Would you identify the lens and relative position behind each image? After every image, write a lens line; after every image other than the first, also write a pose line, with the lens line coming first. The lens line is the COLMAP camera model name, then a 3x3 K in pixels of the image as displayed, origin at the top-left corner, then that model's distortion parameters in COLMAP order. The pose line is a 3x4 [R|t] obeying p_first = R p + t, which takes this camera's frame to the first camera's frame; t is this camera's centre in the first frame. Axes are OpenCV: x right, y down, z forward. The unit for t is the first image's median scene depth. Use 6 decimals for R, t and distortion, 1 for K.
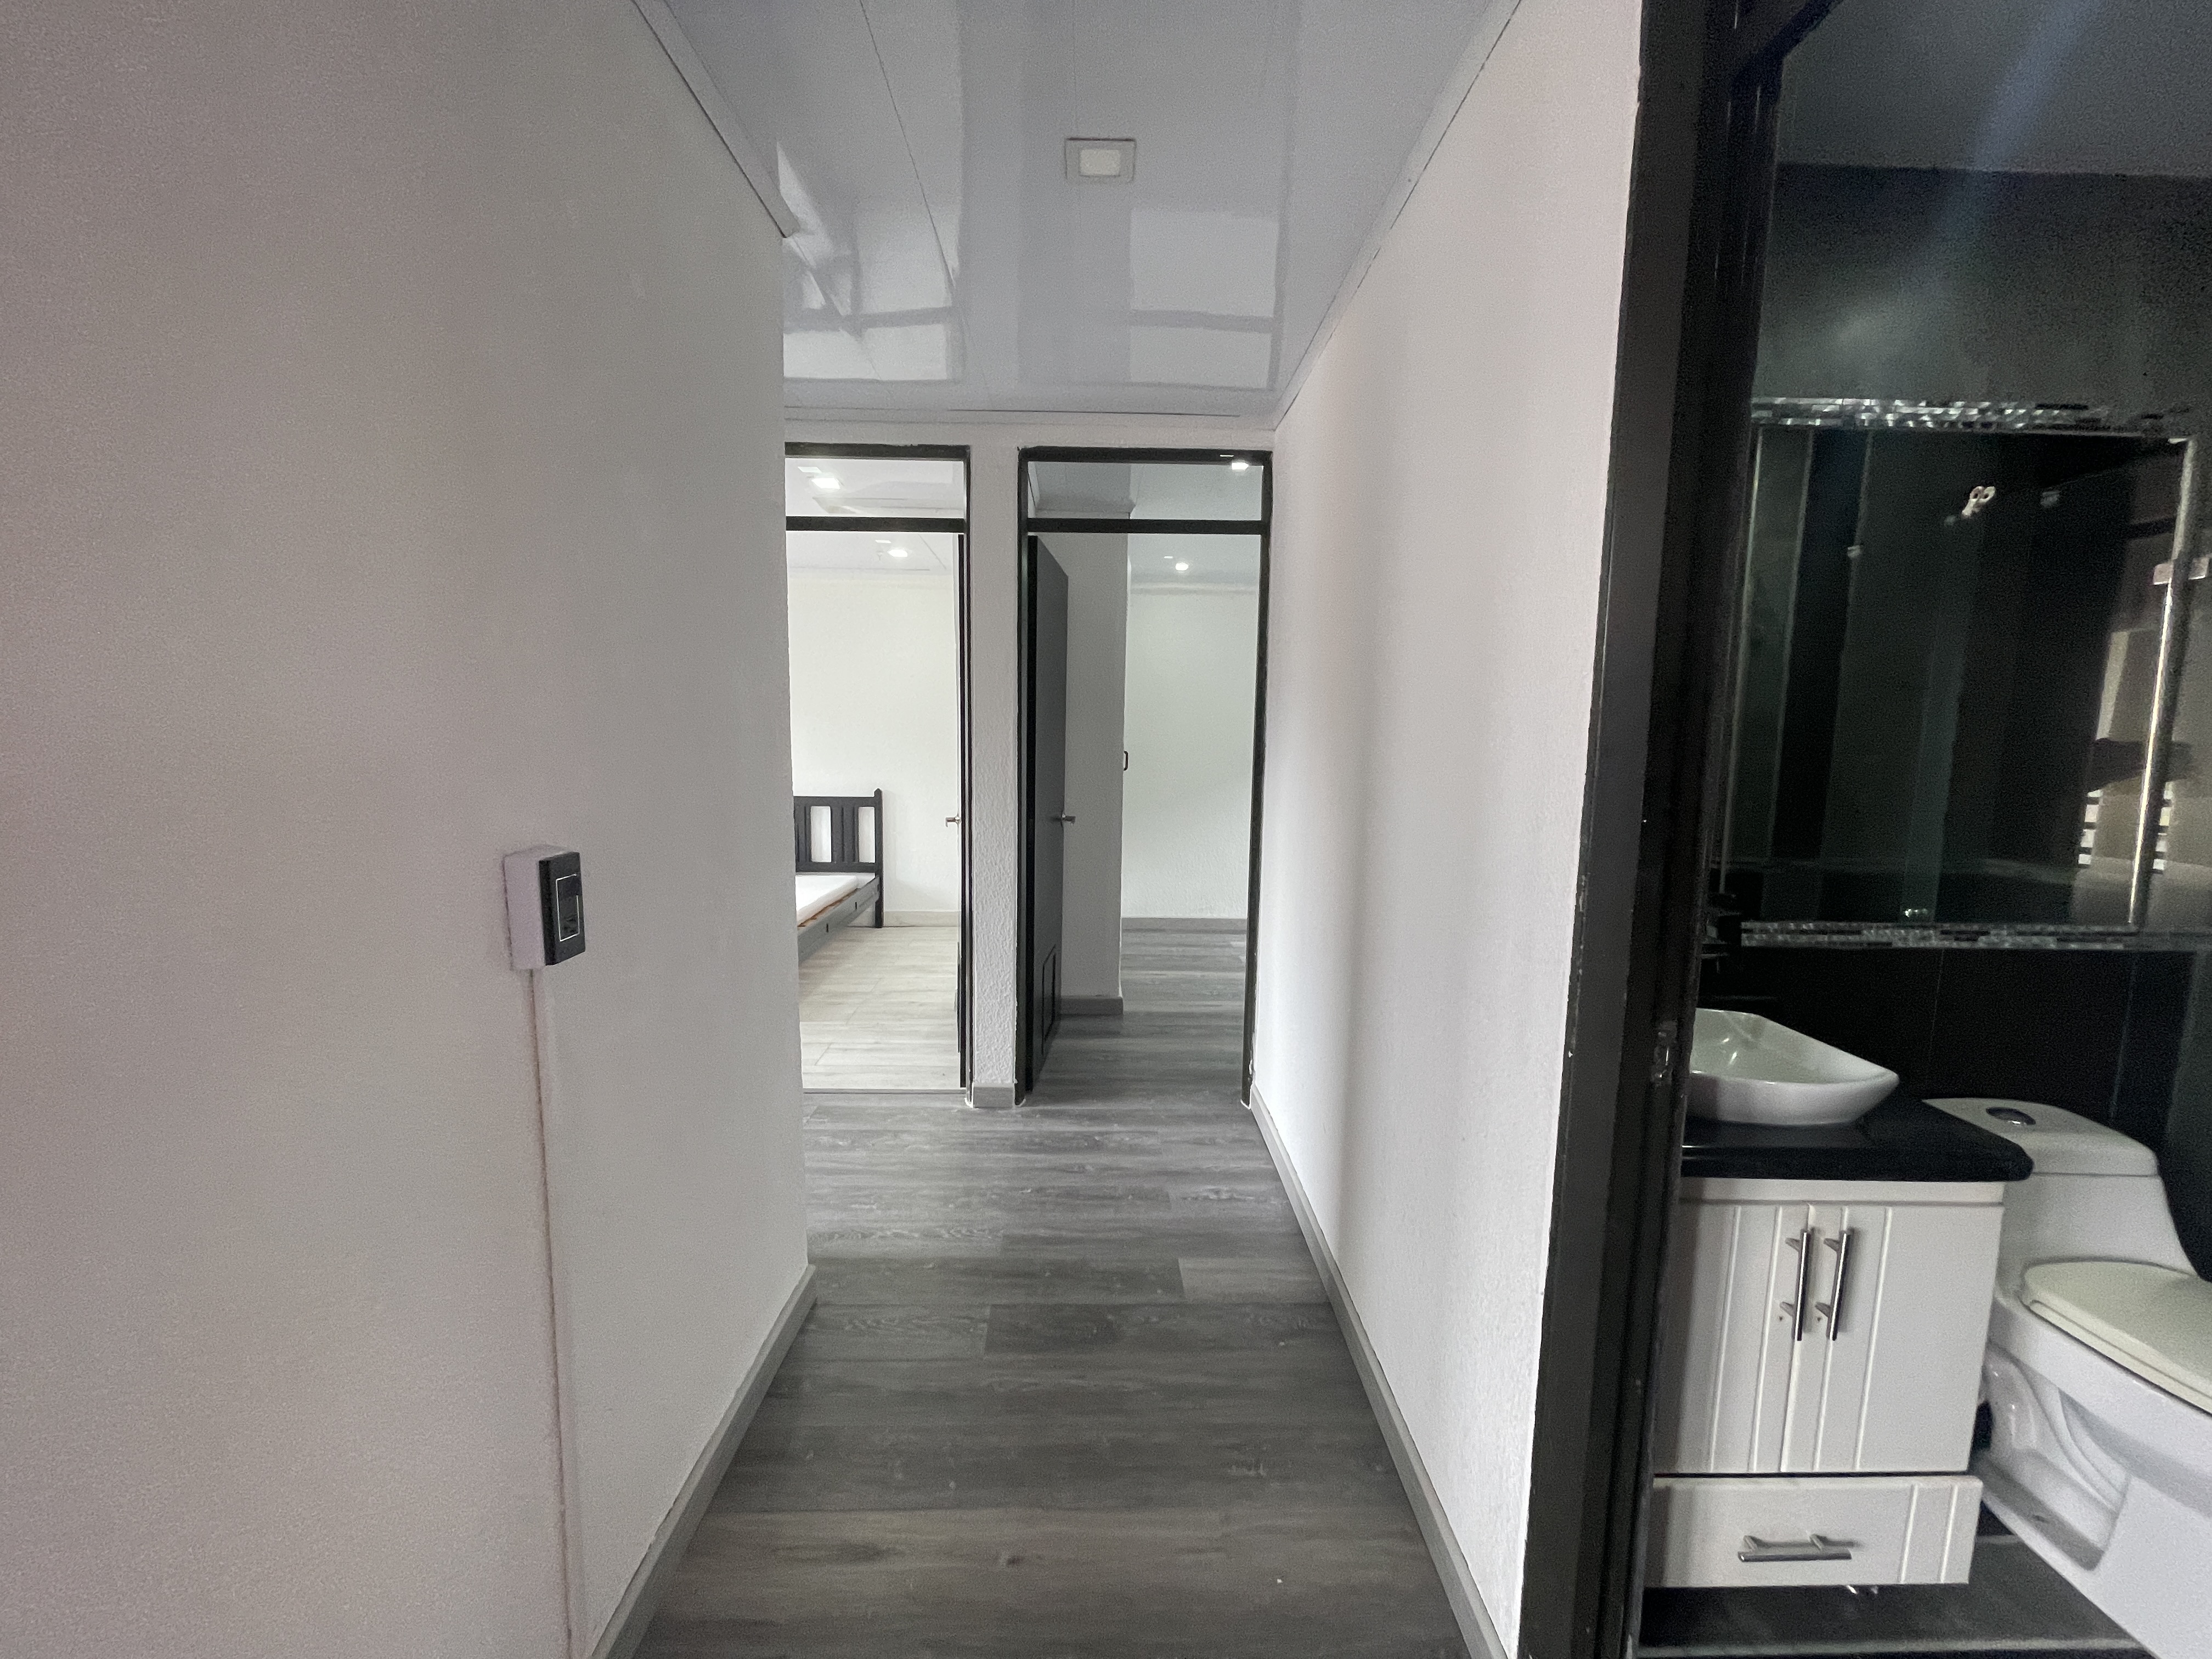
lens RADIAL K [[889.0, 0, 1093.7], [0, 889.0, 838.0], [0, 0, 1]] dist [-0.002362, -0.001284]
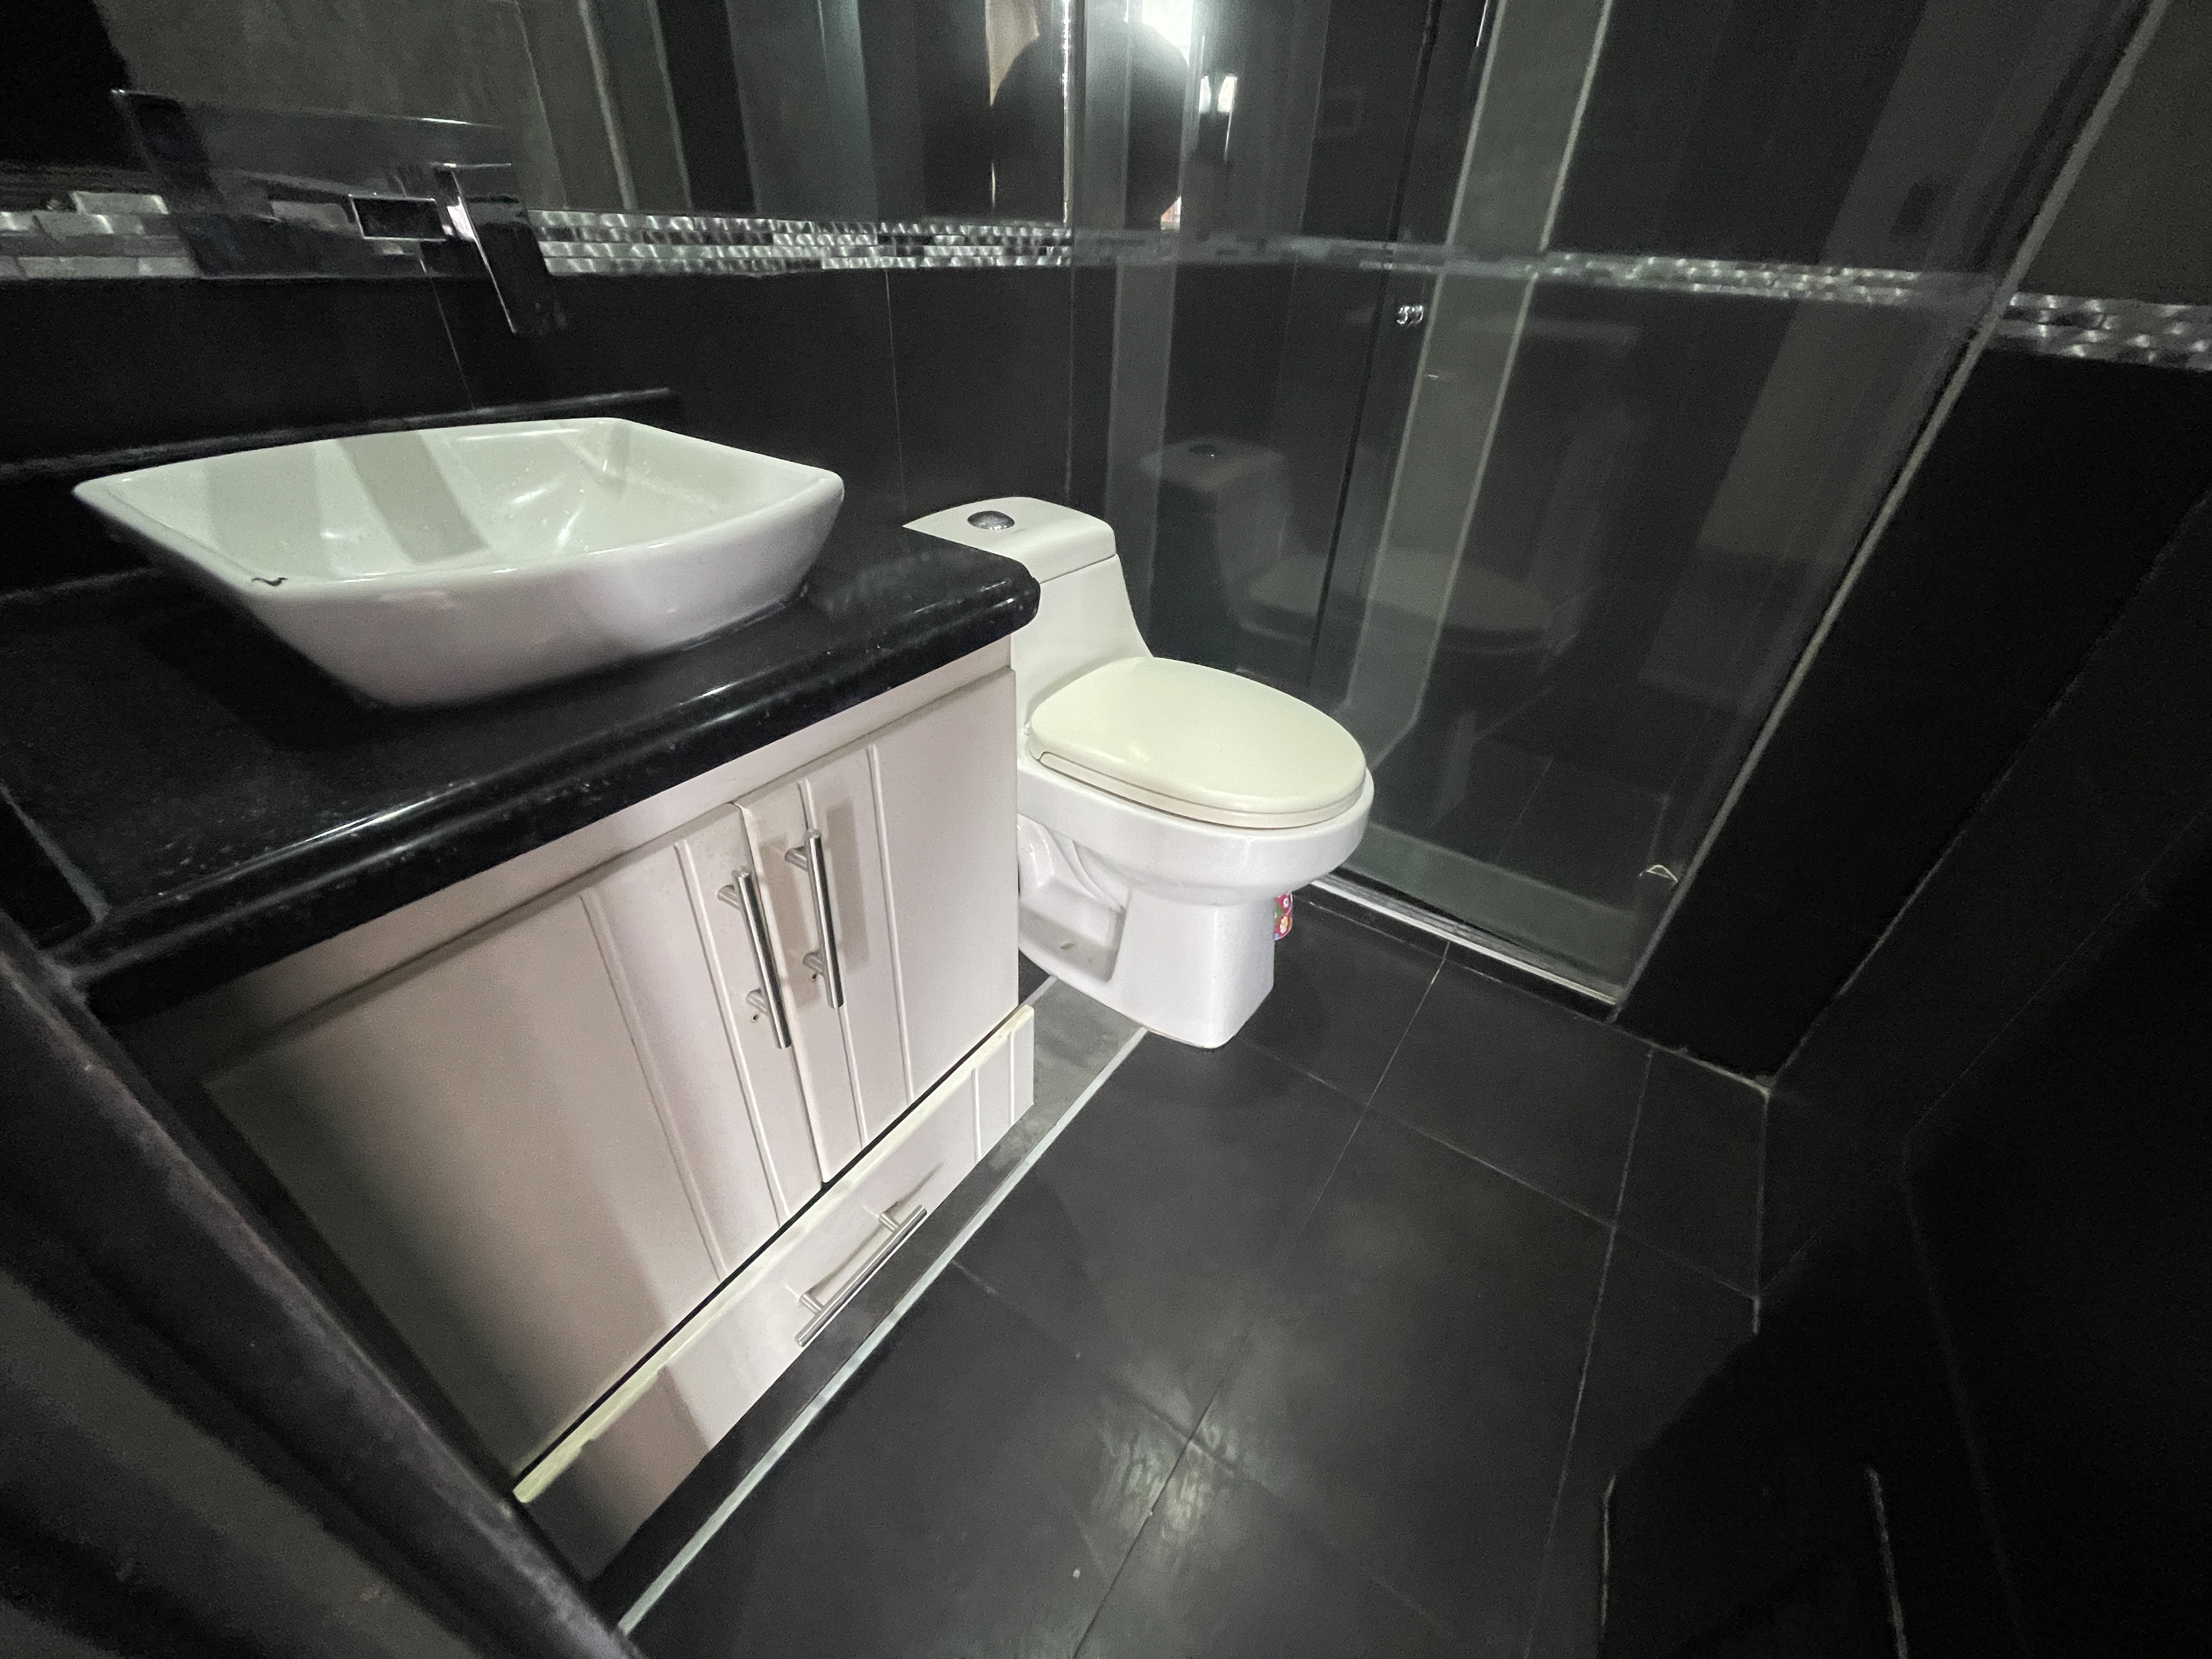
lens RADIAL K [[889.0, 0, 1101.7], [0, 889.0, 840.2], [0, 0, 1]] dist [-0.002362, -0.001284]
pose [[0.579397, -0.460704, 0.672347, 0.438354], [0.056076, 0.845498, 0.531027, 0.142293], [-0.813114, -0.269973, 0.515714, 0.442940]]
